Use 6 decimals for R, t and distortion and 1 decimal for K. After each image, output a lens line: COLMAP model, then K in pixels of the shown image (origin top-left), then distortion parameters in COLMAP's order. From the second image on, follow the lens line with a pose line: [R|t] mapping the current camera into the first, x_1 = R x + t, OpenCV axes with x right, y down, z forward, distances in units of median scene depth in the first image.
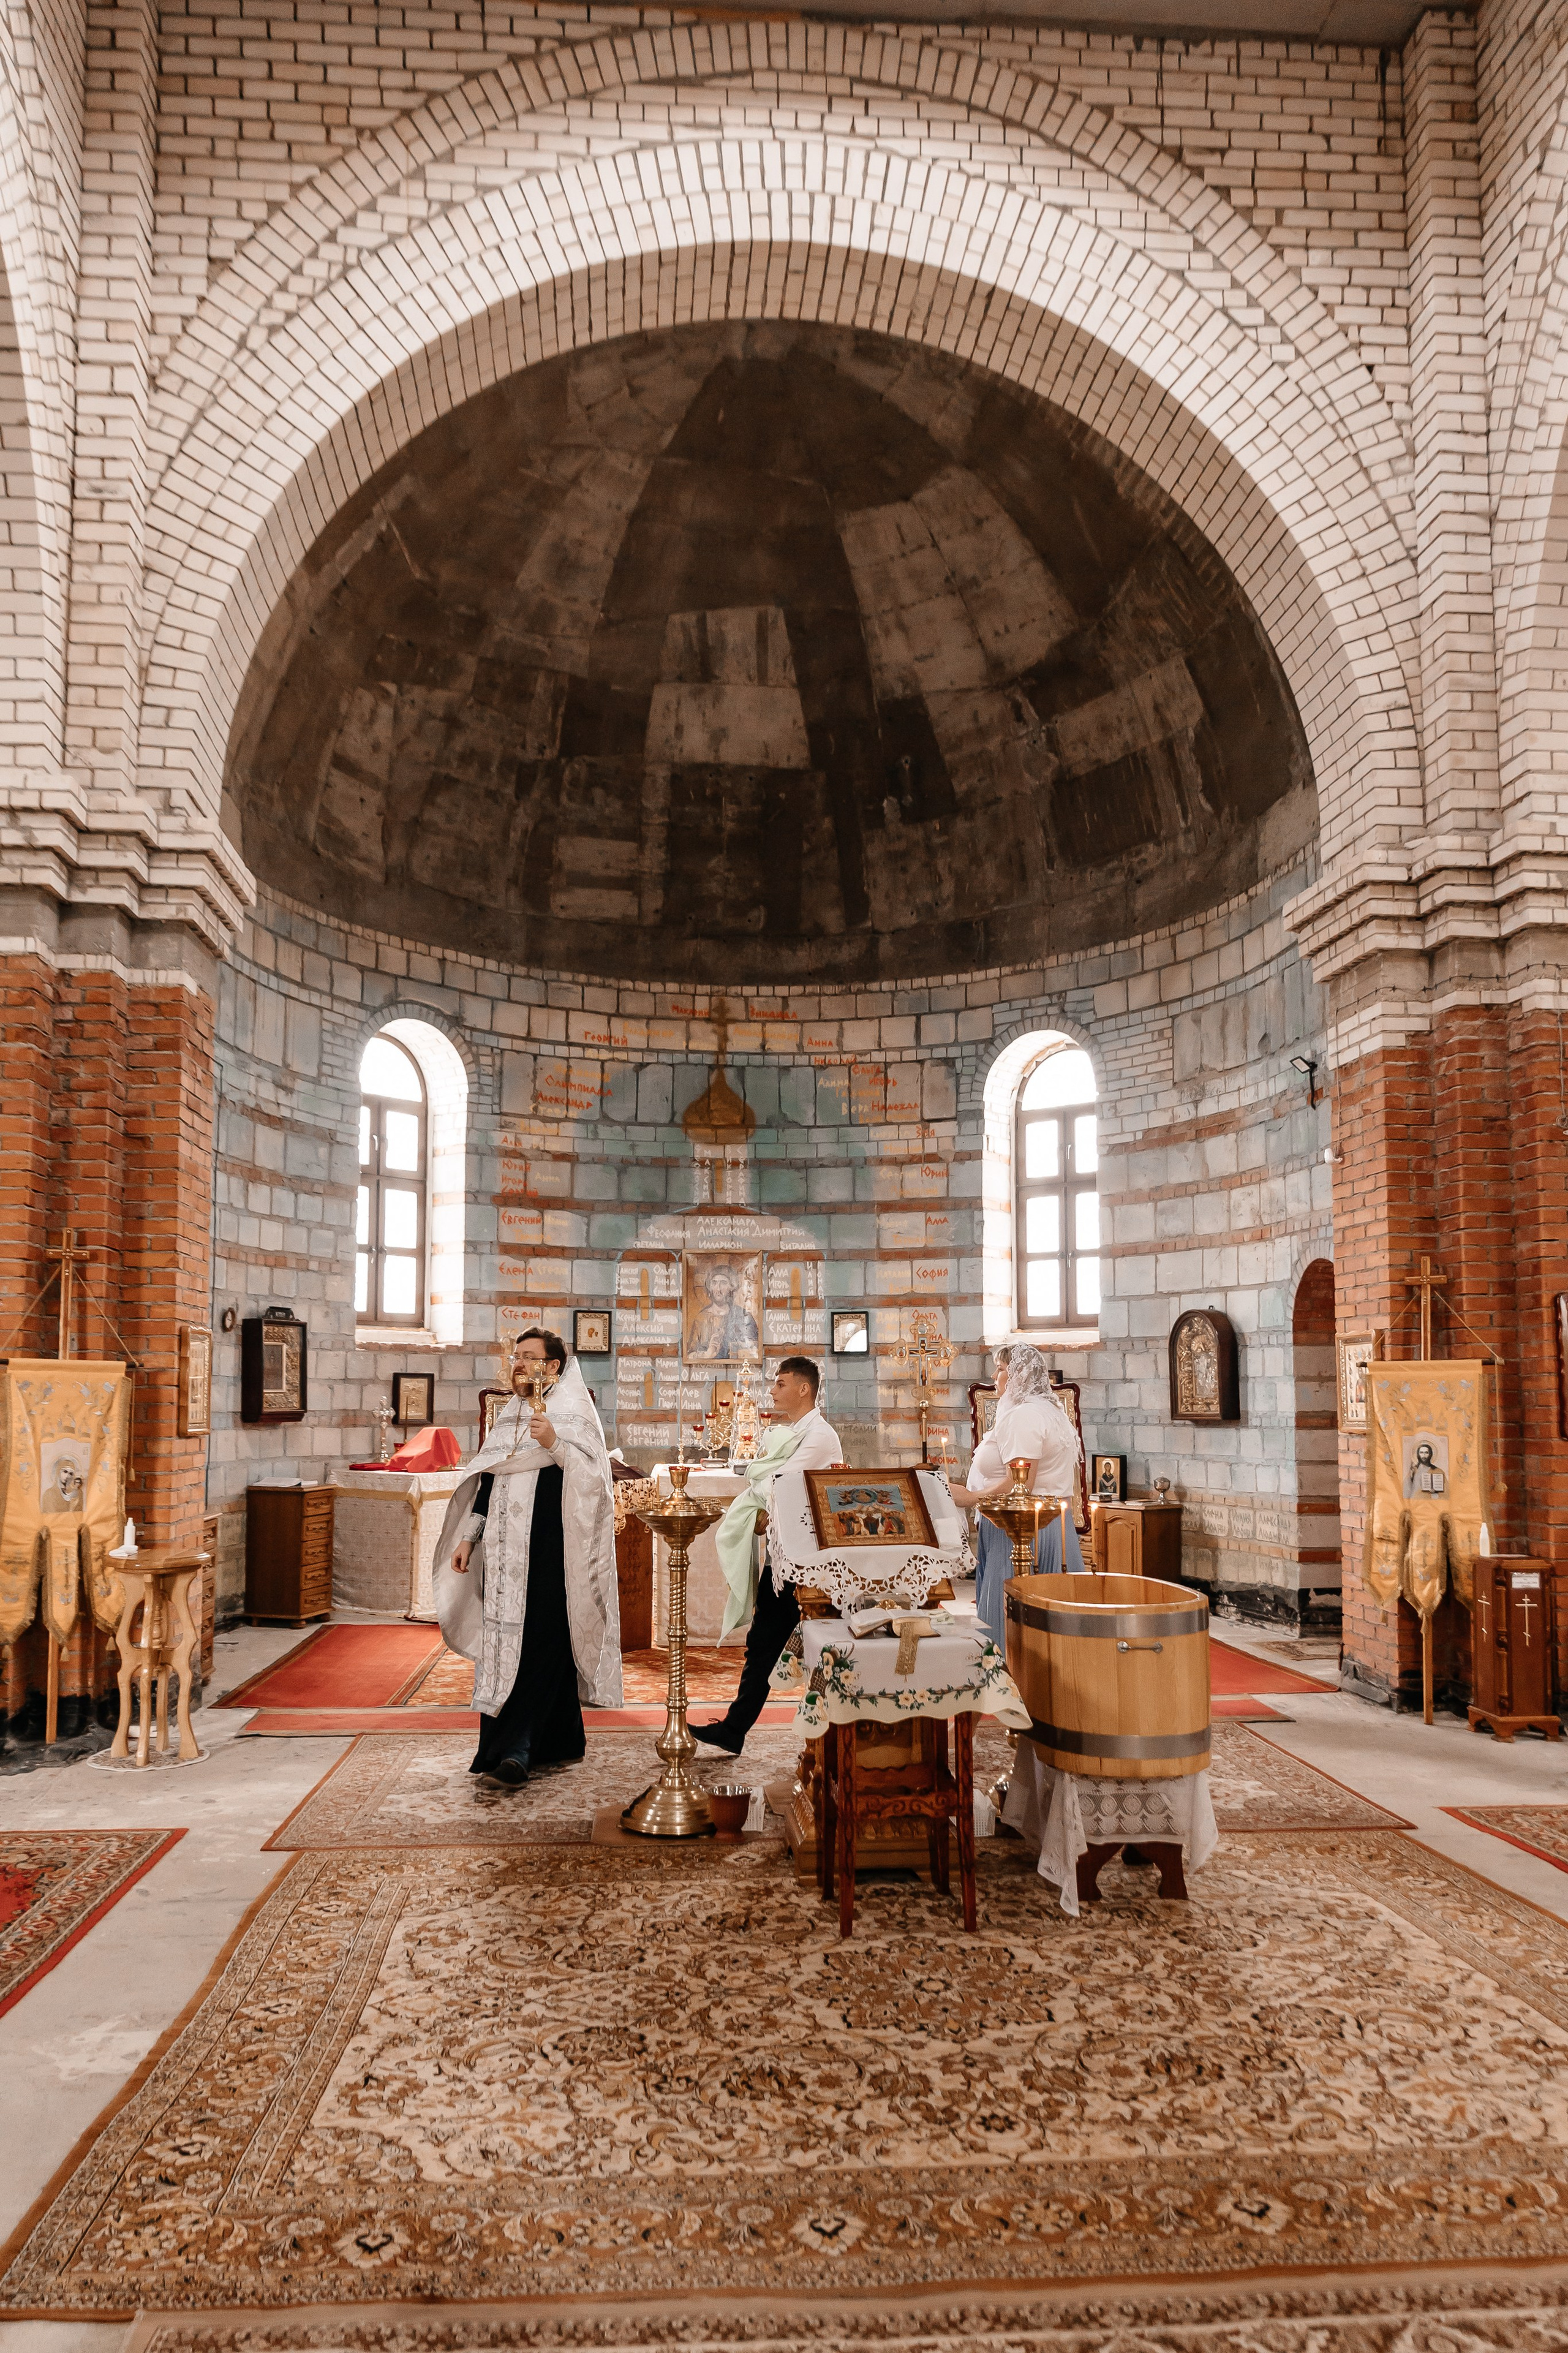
lens RADIAL K [[1683.3, 0, 745.3], [0, 1683.3, 1239.6], [0, 0, 1]] dist [-0.000225, 0.001614]
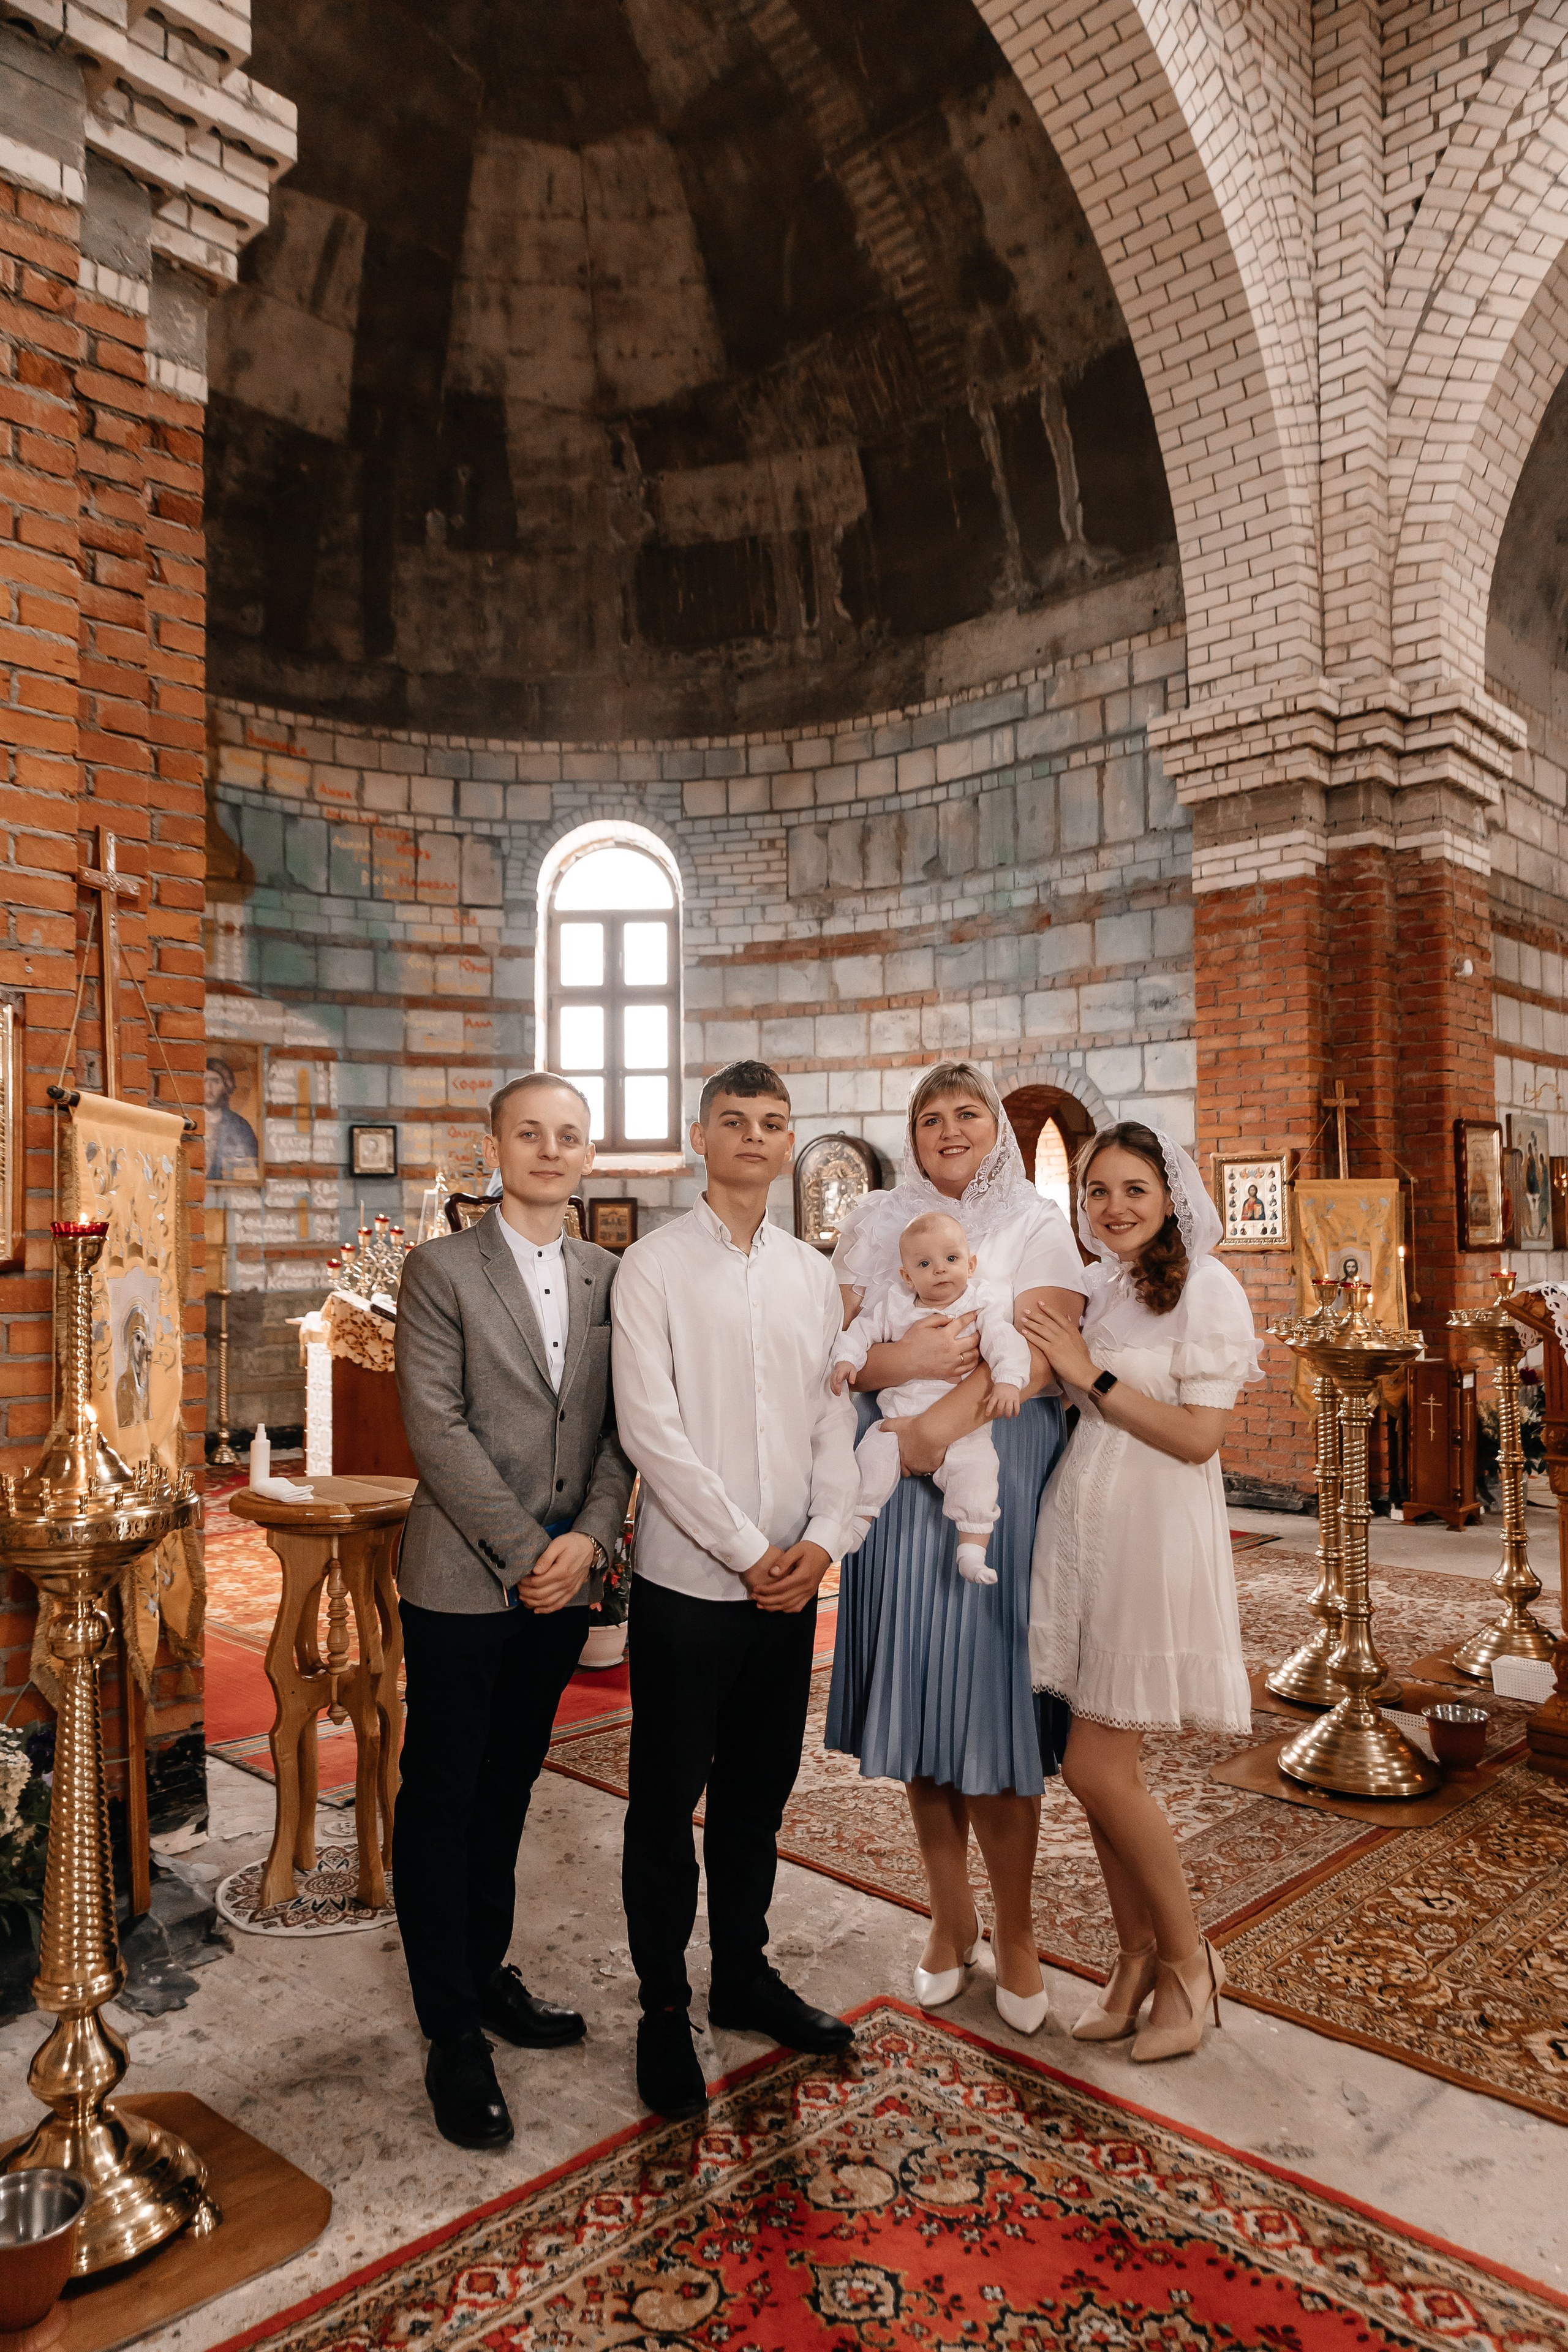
lens RADIAL K [[1572.5, 0, 784.0], [0, 1572.5, 1176.0], [0, 0, 1]] dist [0.000242, 0.003381]
pose [[0.753177, 0.022672, 0.657427, -0.297650], [-0.053175, 0.998234, 0.026494, 0.037196], [-0.655666, -0.054913, 0.753052, 0.291623]]
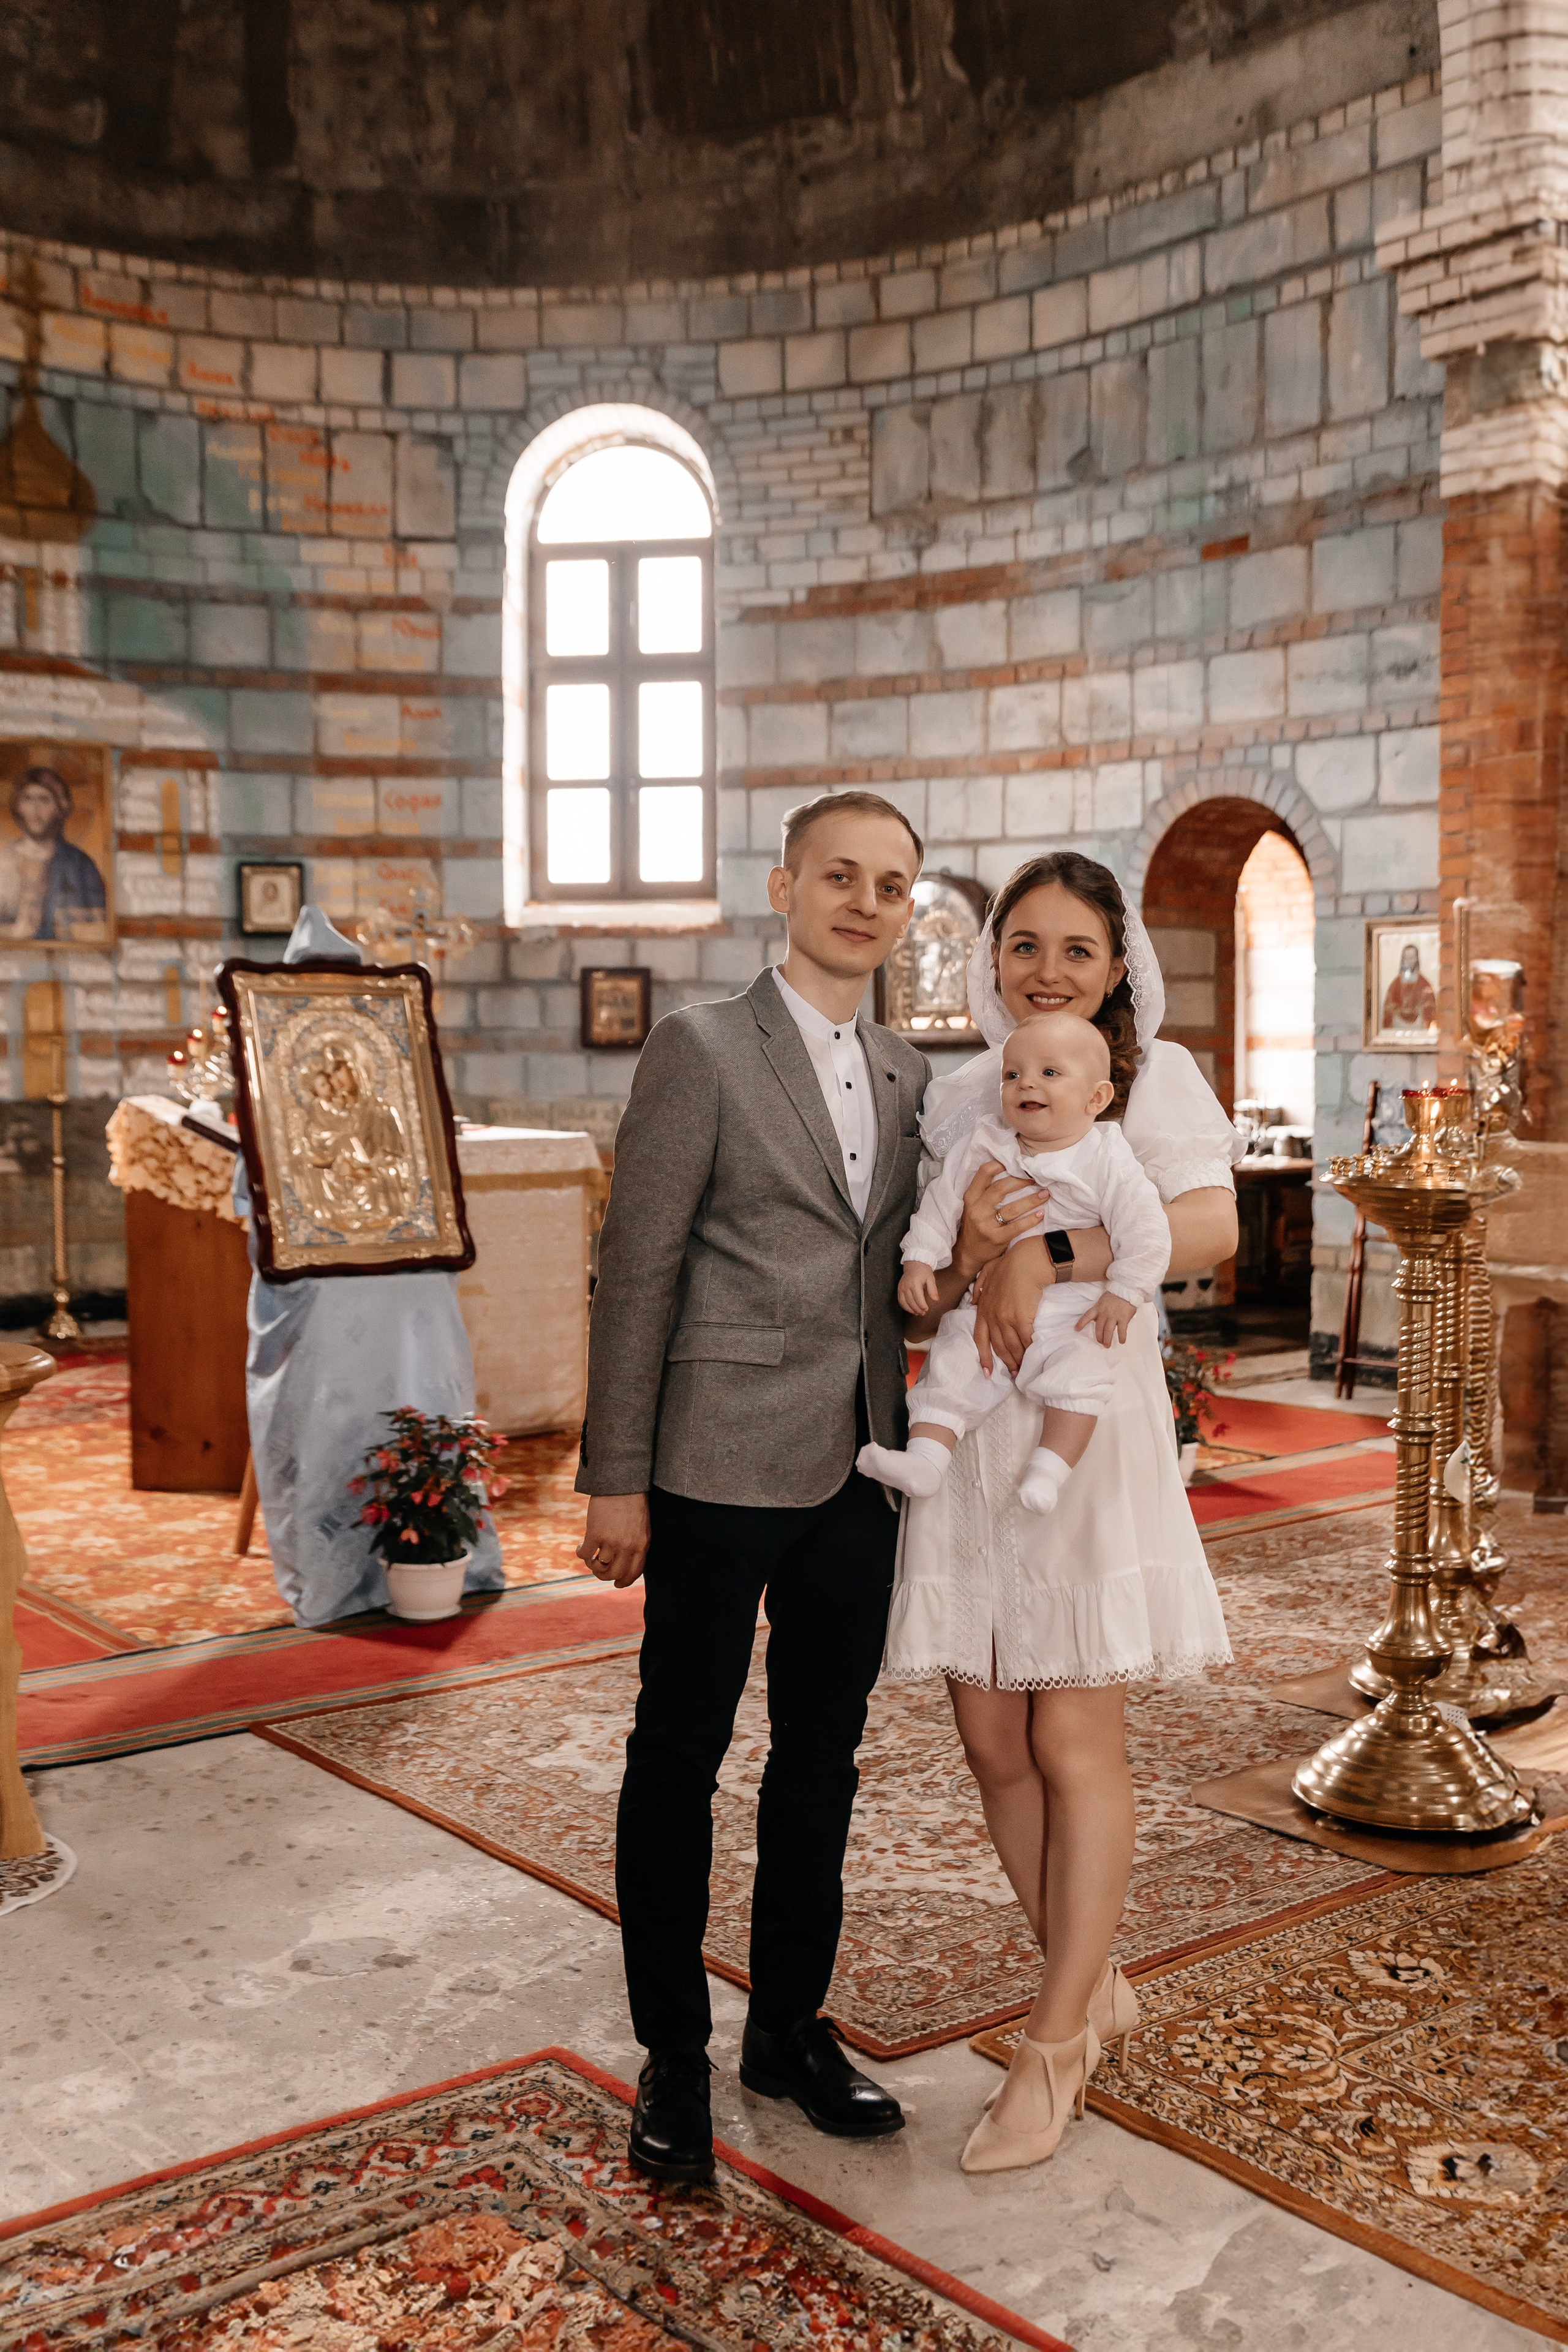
lens RADIAL K [[2347.7, 0, 744.4], [0, 2347.7, 1124.8], [0, 0, 1]] dist [-0.010836, 0.014122]
pose [[0.828829, -0.022103, 0.559065, -0.258095], [-0.049130, 0.992484, 0.112075, 0.034699], [-0.557340, -0.120358, 0.821514, 0.245920]]
